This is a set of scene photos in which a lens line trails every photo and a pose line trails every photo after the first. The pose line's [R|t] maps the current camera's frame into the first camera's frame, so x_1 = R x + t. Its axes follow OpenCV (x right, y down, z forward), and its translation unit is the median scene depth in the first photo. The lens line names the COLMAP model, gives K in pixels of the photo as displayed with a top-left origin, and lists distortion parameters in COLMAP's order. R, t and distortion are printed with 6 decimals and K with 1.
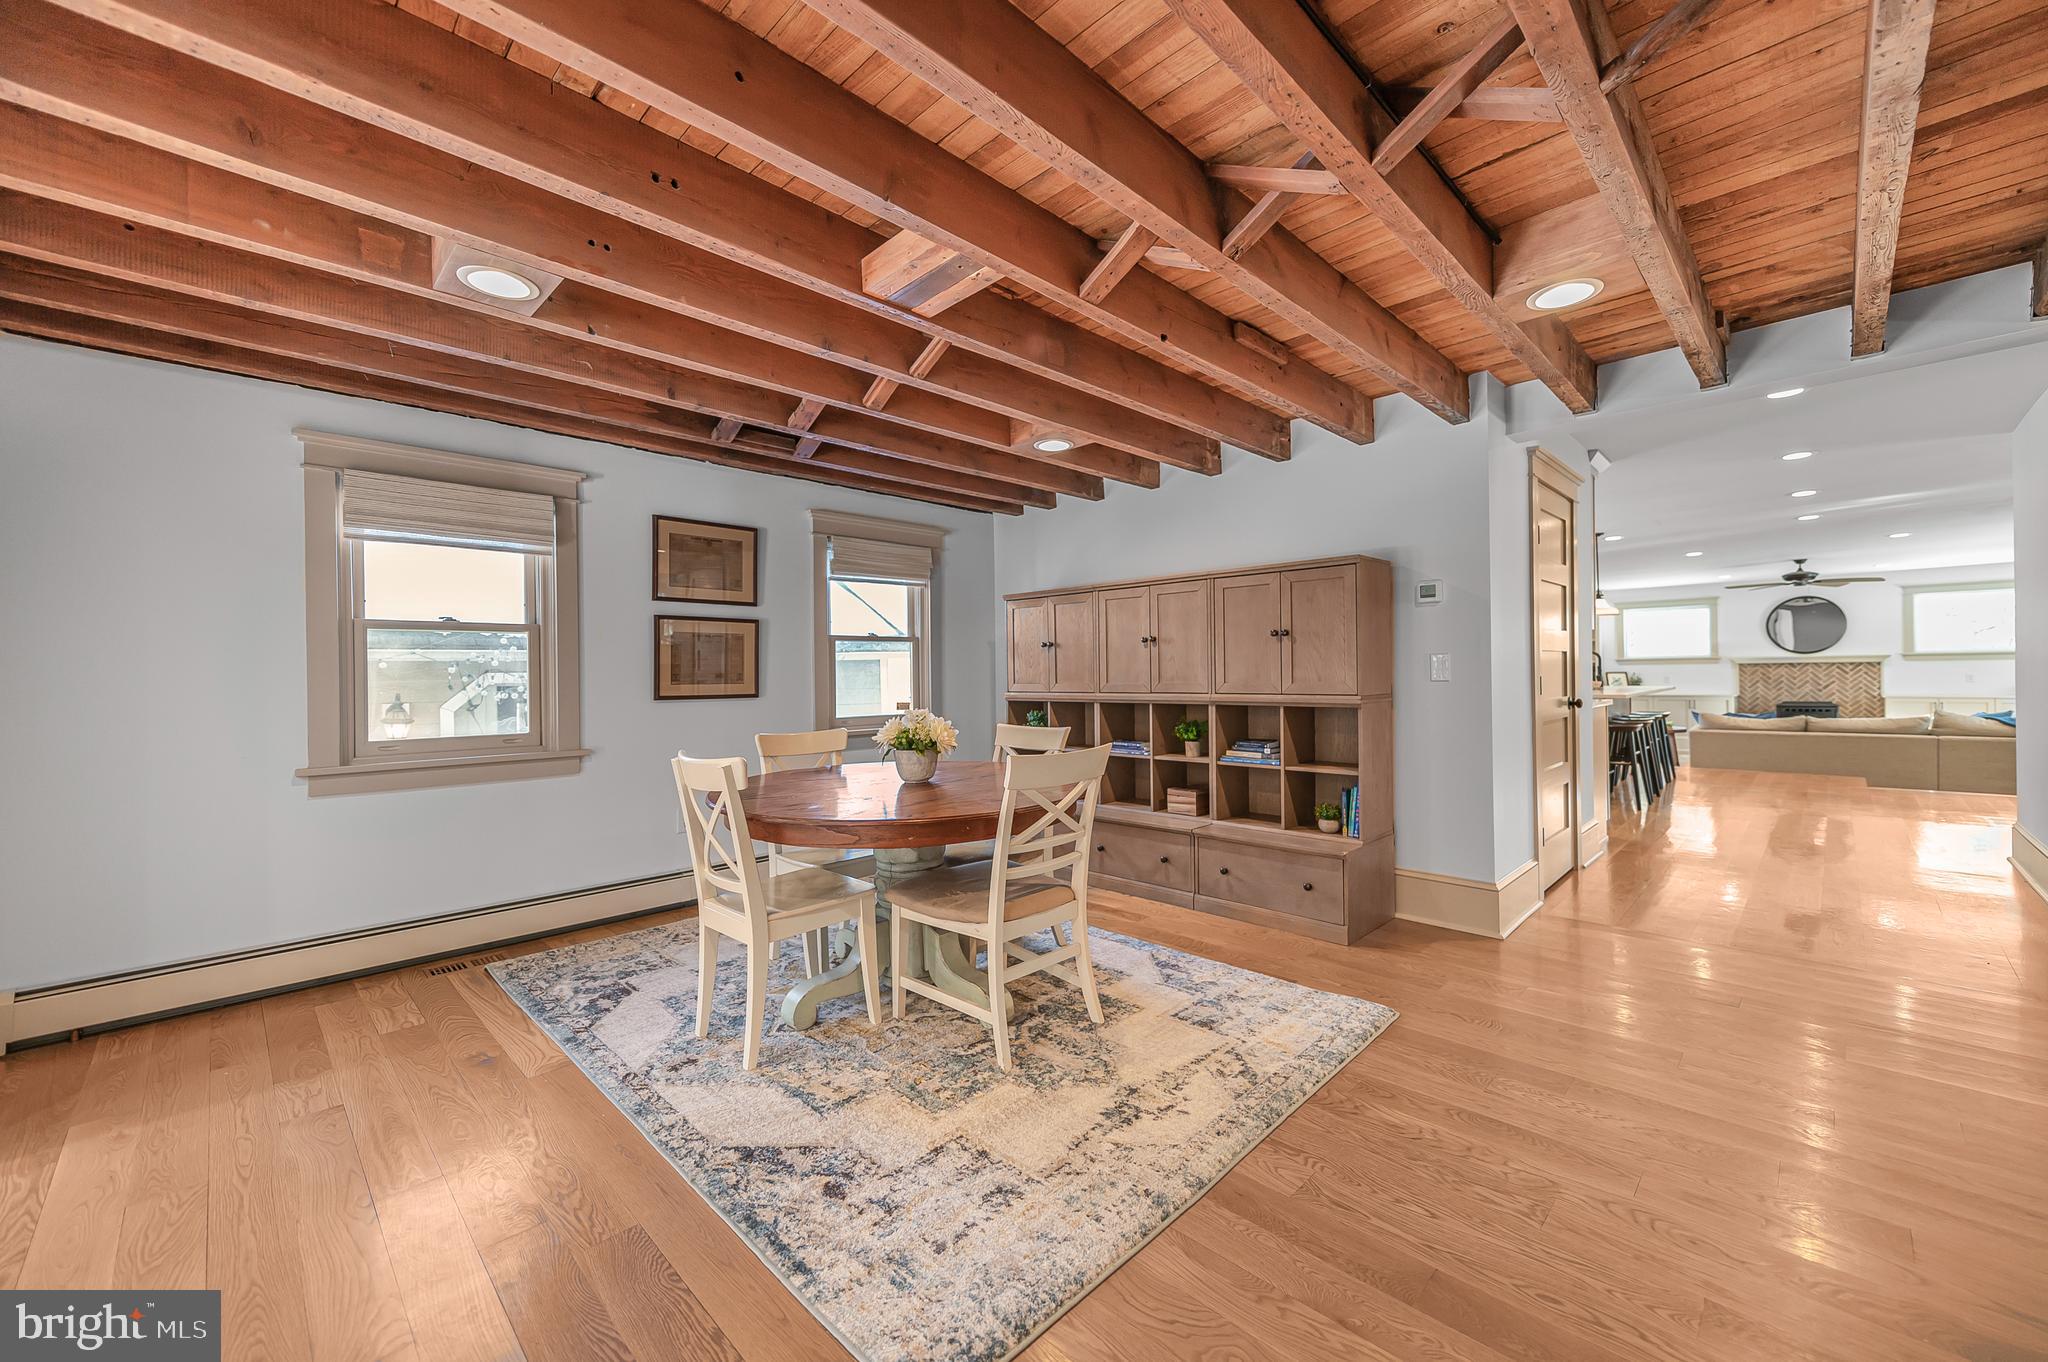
lens RADIAL K [[821.9, 0, 1028.4], [0, 821.9, 671.6], [0, 0, 1]] dist [-0.005726, -0.002668]
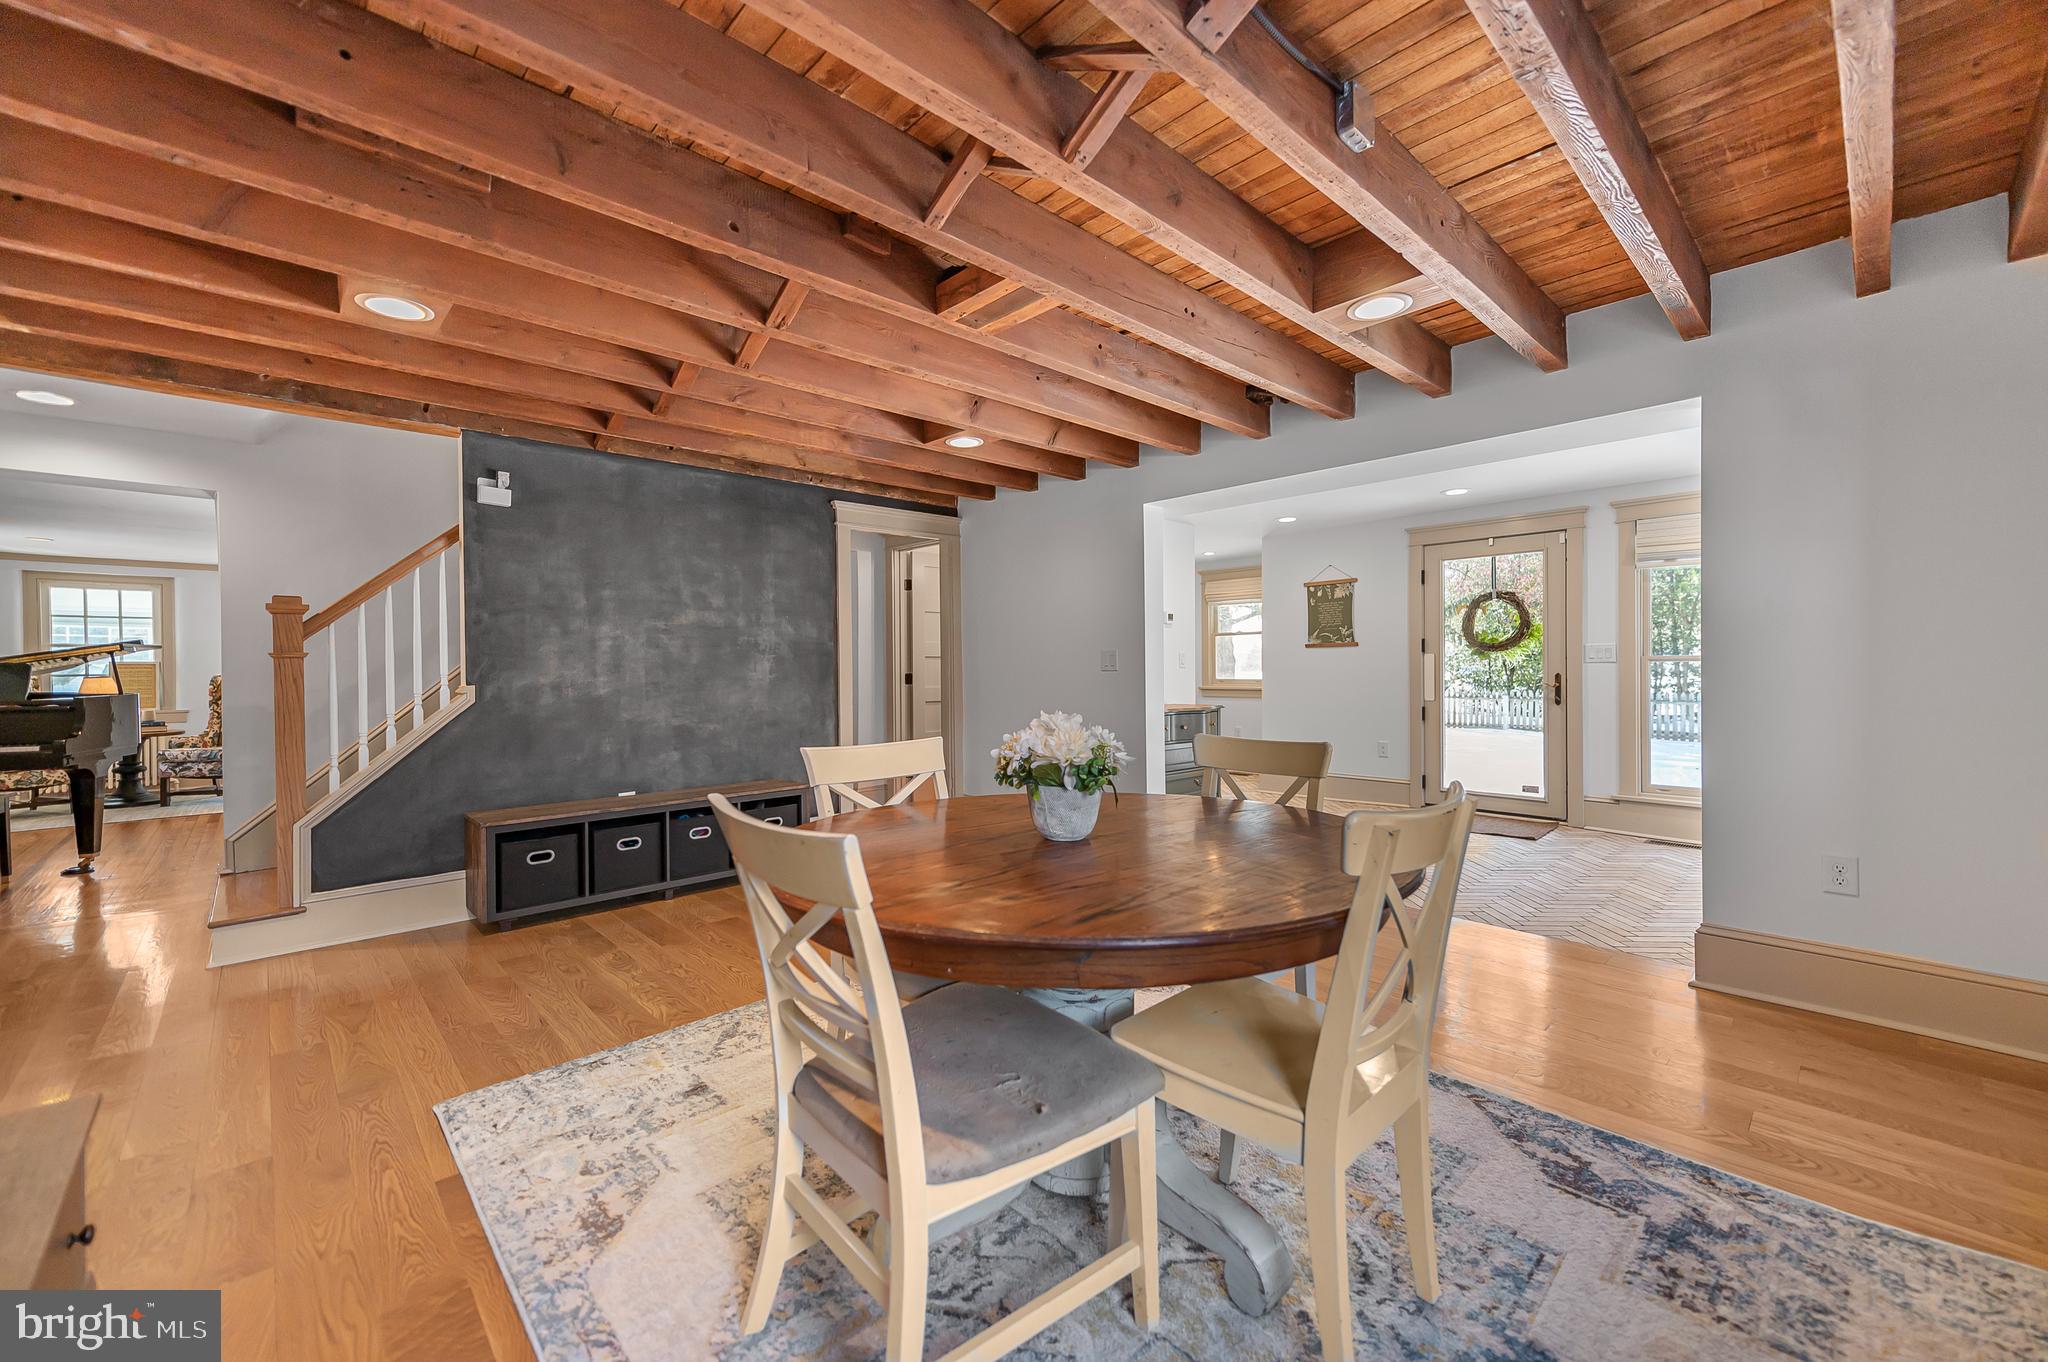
lens RADIAL K [[821.9, 0, 1022.9], [0, 821.9, 675.0], [0, 0, 1]] dist [-0.005726, -0.002668]
pose [[-0.999256, 0.022155, 0.031569, -0.131858], [0.022304, 0.999742, 0.004358, 0.015841], [-0.031465, 0.005059, -0.999492, 1.651044]]
